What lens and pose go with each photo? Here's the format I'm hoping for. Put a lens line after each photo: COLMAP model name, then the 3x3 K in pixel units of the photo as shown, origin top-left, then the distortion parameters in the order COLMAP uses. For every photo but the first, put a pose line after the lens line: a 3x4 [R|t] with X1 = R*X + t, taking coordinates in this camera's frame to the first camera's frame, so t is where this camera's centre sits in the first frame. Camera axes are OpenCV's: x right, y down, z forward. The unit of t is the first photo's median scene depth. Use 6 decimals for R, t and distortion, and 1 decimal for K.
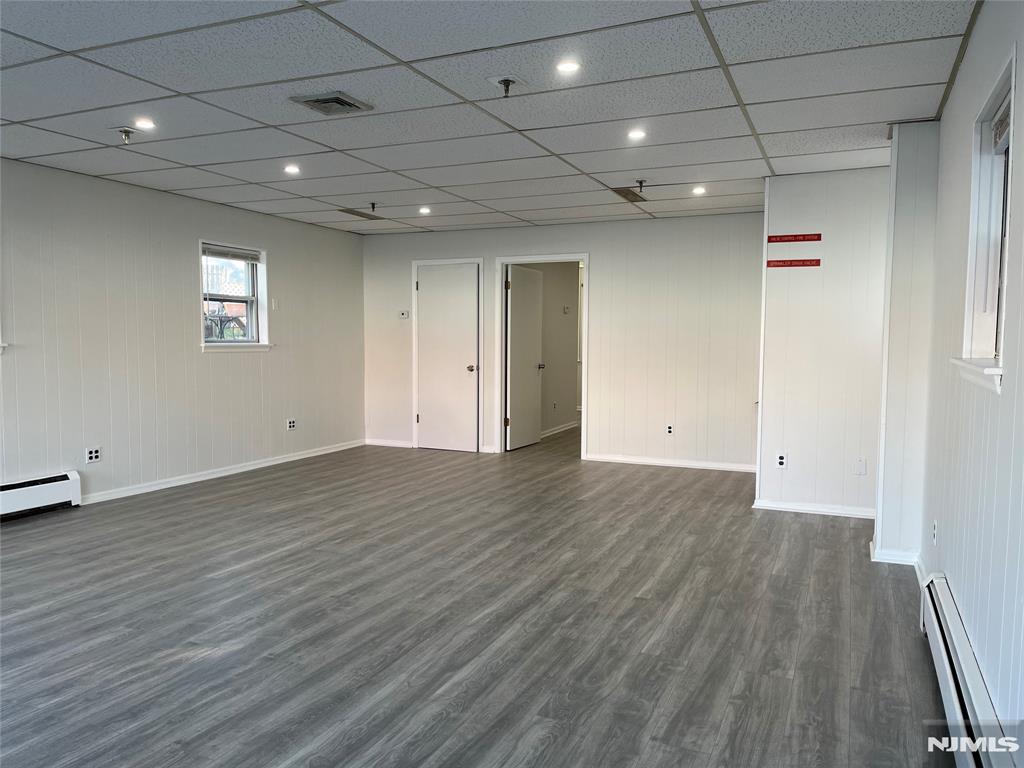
lens RADIAL K [[772.2, 0, 512.4], [0, 772.2, 385.6], [0, 0, 1]] dist [0.053445, -0.027322]
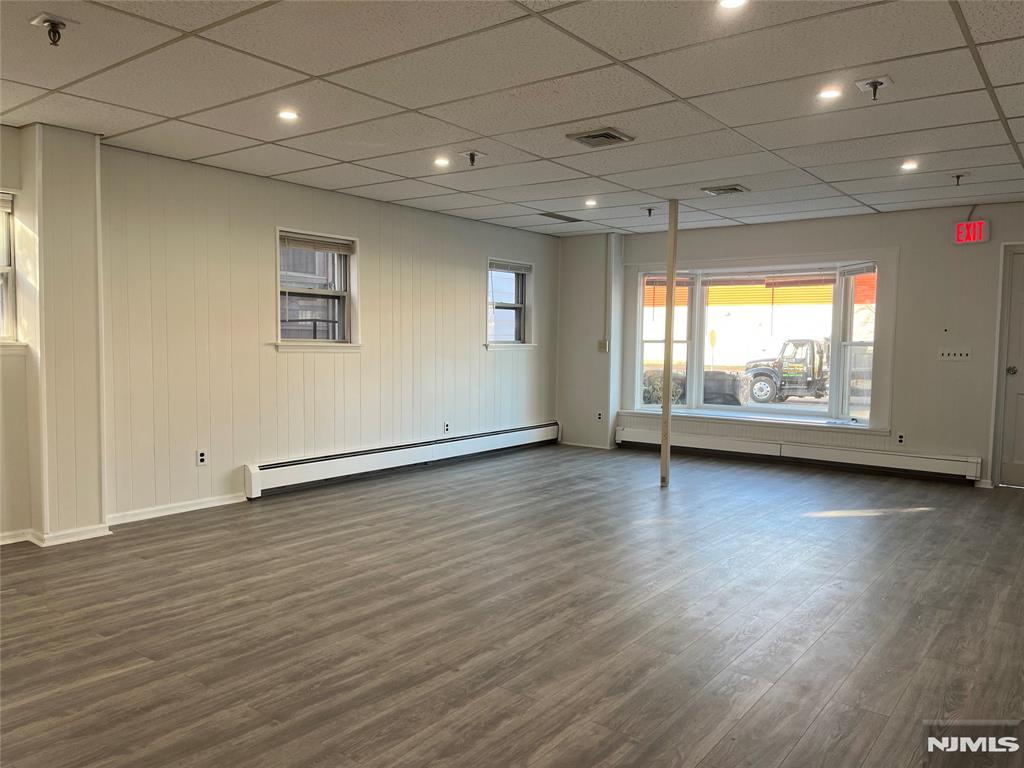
lens RADIAL K [[772.2, 0, 517.7], [0, 772.2, 380.6], [0, 0, 1]] dist [0.053445, -0.027322]
pose [[-0.973394, -0.031925, 0.226901, -0.353063], [-0.004710, 0.992825, 0.119485, -0.129123], [-0.229088, 0.115237, -0.966561, 2.008538]]
